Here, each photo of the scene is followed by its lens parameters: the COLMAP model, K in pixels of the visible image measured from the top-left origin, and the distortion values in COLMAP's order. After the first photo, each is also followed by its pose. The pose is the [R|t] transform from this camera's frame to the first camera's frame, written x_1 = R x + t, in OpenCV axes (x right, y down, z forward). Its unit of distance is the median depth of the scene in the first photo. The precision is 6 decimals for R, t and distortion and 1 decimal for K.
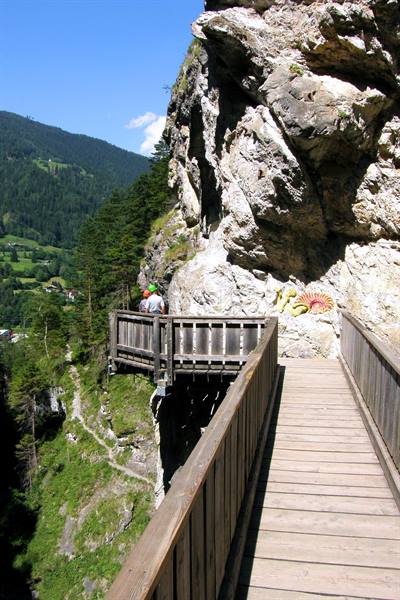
lens RADIAL K [[499.6, 0, 200.0], [0, 499.6, 300.0], [0, 0, 1]] dist [-0.119922, 0.000488]
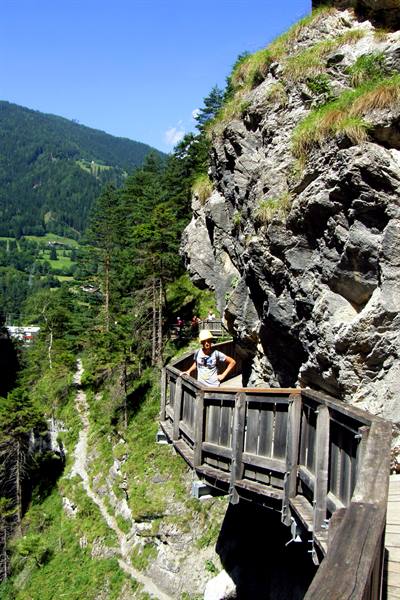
lens RADIAL K [[499.6, 0, 200.0], [0, 499.6, 300.0], [0, 0, 1]] dist [-0.119922, 0.000488]
pose [[0.996710, 0.036388, -0.072425, -0.045416], [-0.036955, 0.999296, -0.006500, -0.001335], [0.072137, 0.009155, 0.997353, 0.346611]]
